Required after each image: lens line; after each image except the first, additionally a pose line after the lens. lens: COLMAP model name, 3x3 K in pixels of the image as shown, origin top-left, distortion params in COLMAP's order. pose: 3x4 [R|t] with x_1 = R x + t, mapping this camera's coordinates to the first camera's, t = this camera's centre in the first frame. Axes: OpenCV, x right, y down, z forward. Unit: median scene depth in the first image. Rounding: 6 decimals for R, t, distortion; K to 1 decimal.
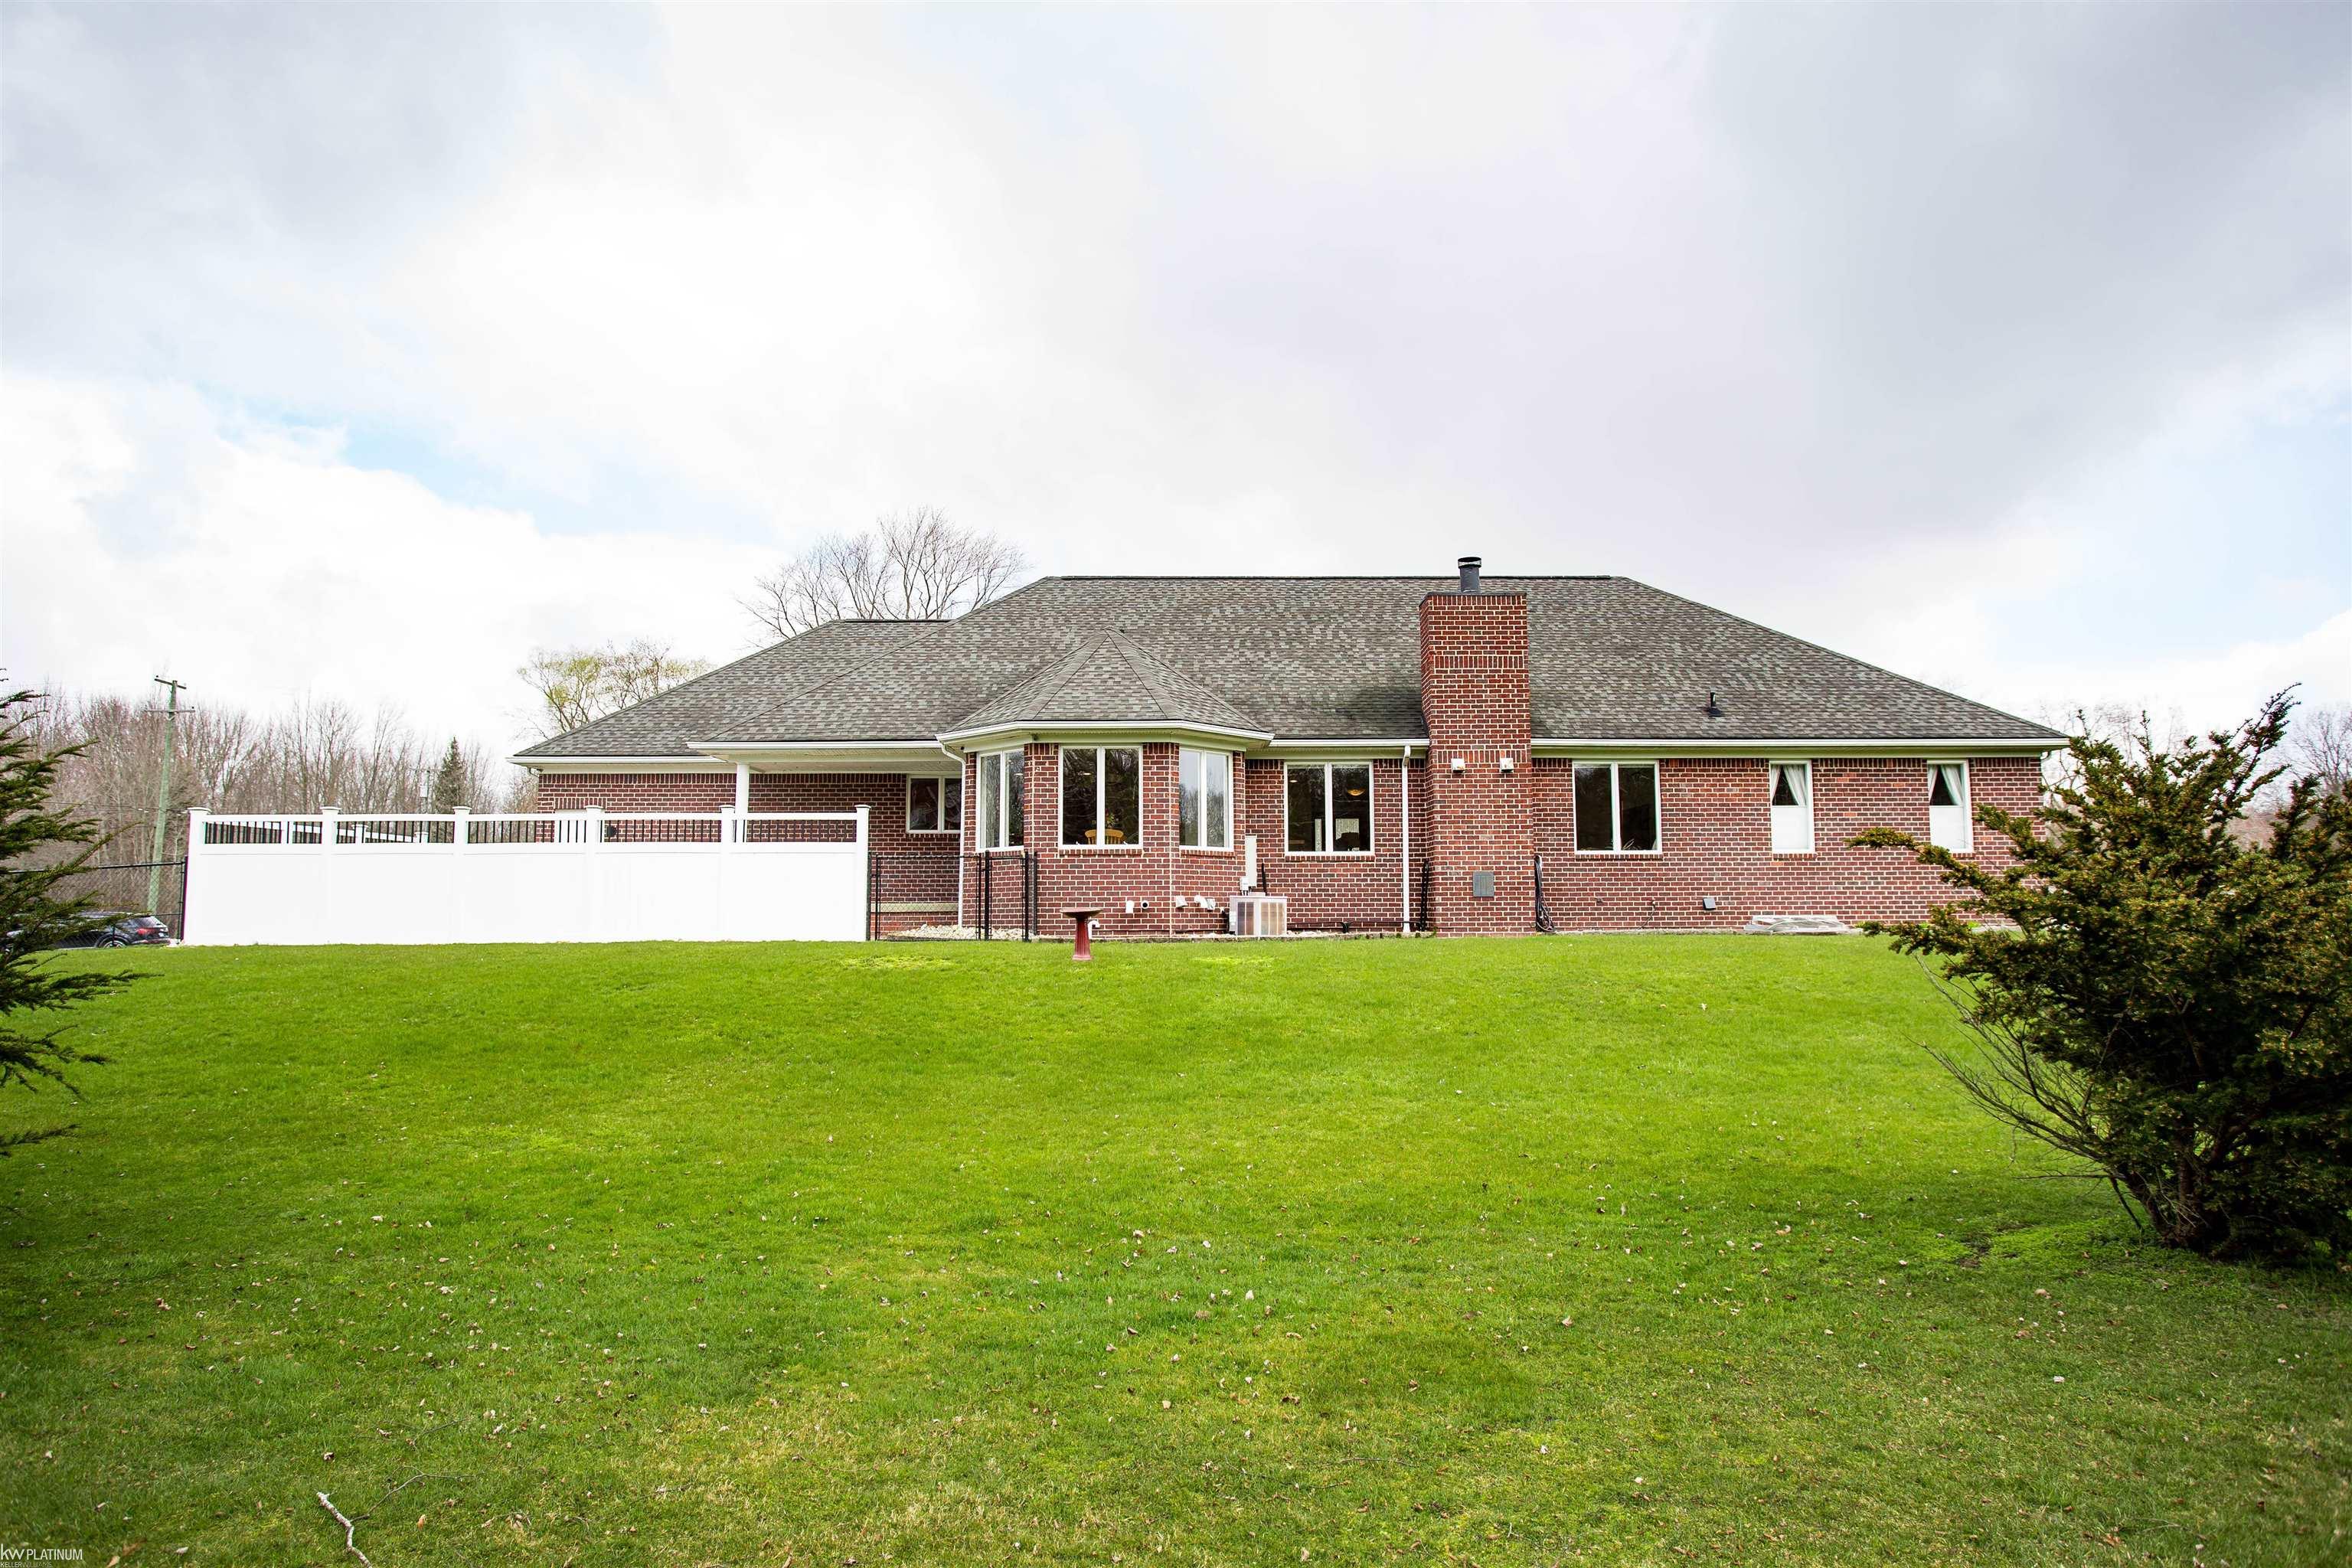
lens RADIAL K [[1400.4, 0, 1176.0], [0, 1400.4, 784.0], [0, 0, 1]] dist [-0.072308, 0.054341]
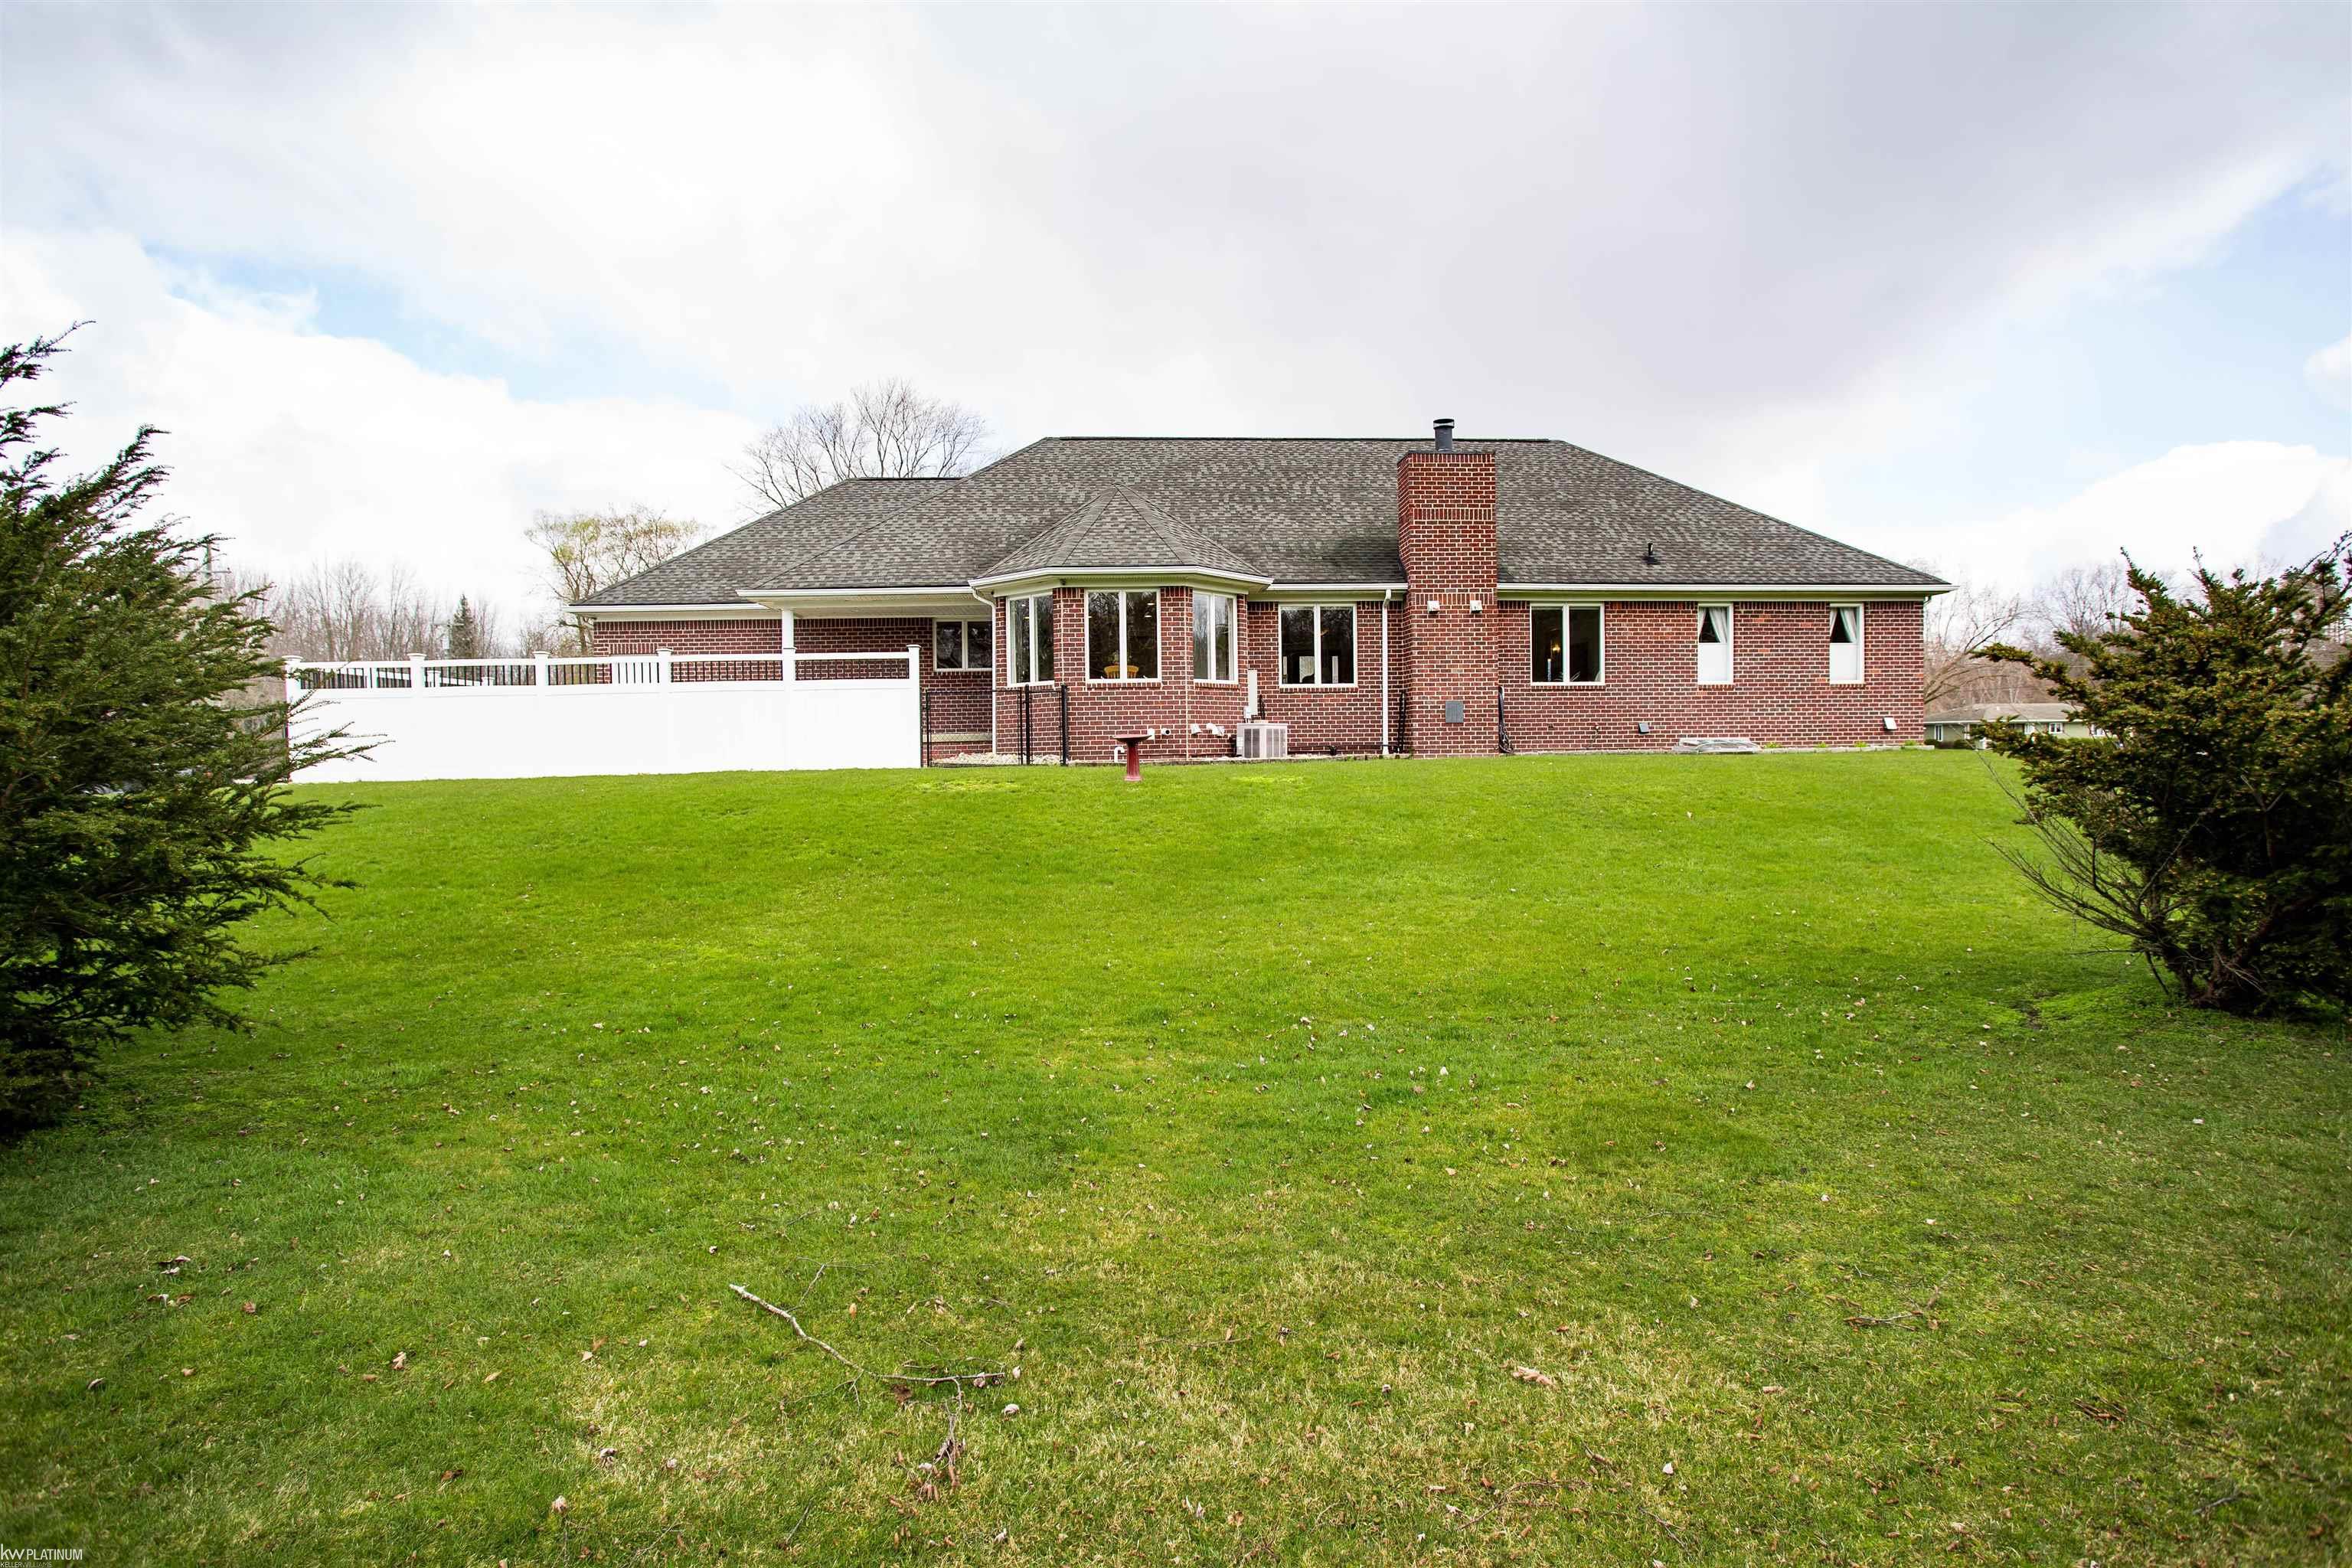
lens RADIAL K [[1219.9, 0, 1176.0], [0, 1219.9, 784.0], [0, 0, 1]] dist [-0.083892, 0.045254]
pose [[0.998191, -0.013524, 0.058588, -0.076090], [0.006107, 0.992142, 0.124971, 0.005643], [-0.059818, -0.124388, 0.990429, 0.027325]]
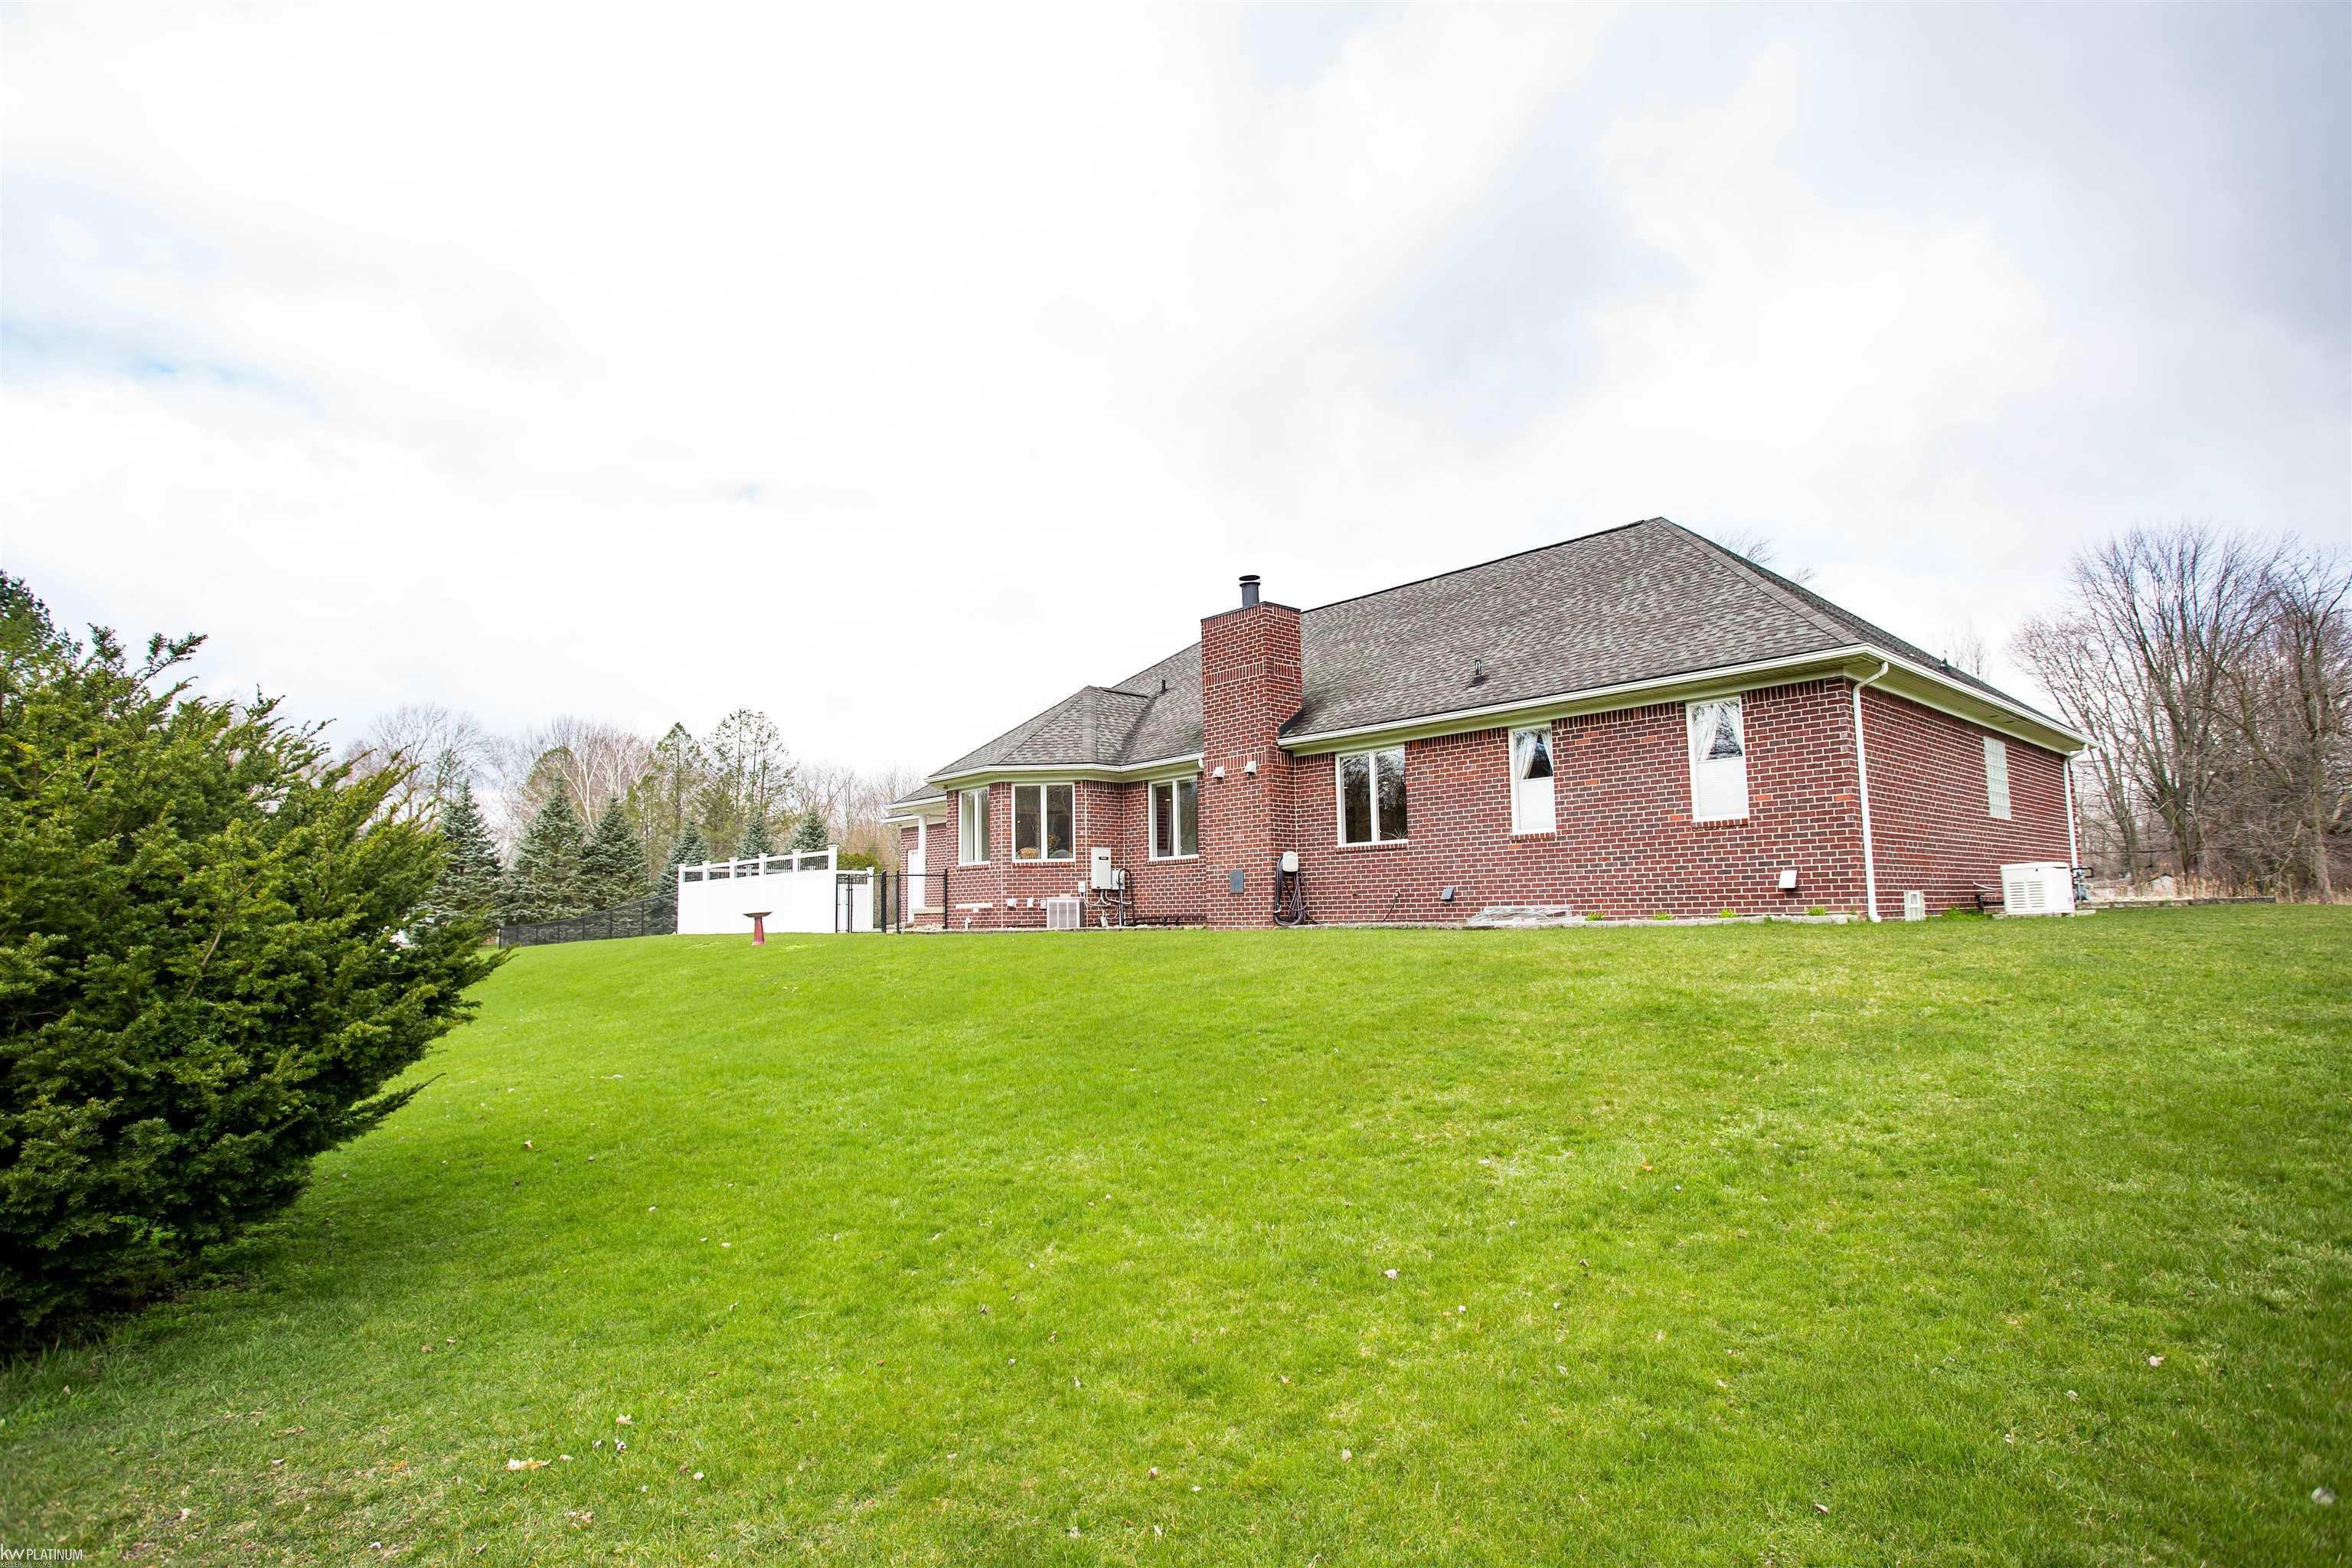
lens RADIAL K [[1184.0, 0, 1176.0], [0, 1184.0, 784.0], [0, 0, 1]] dist [-0.162969, -0.000005]
pose [[0.654833, -0.088700, -0.750551, 1.017203], [0.091404, 0.995094, -0.037853, 0.031794], [0.750226, -0.043816, 0.659728, 0.426700]]
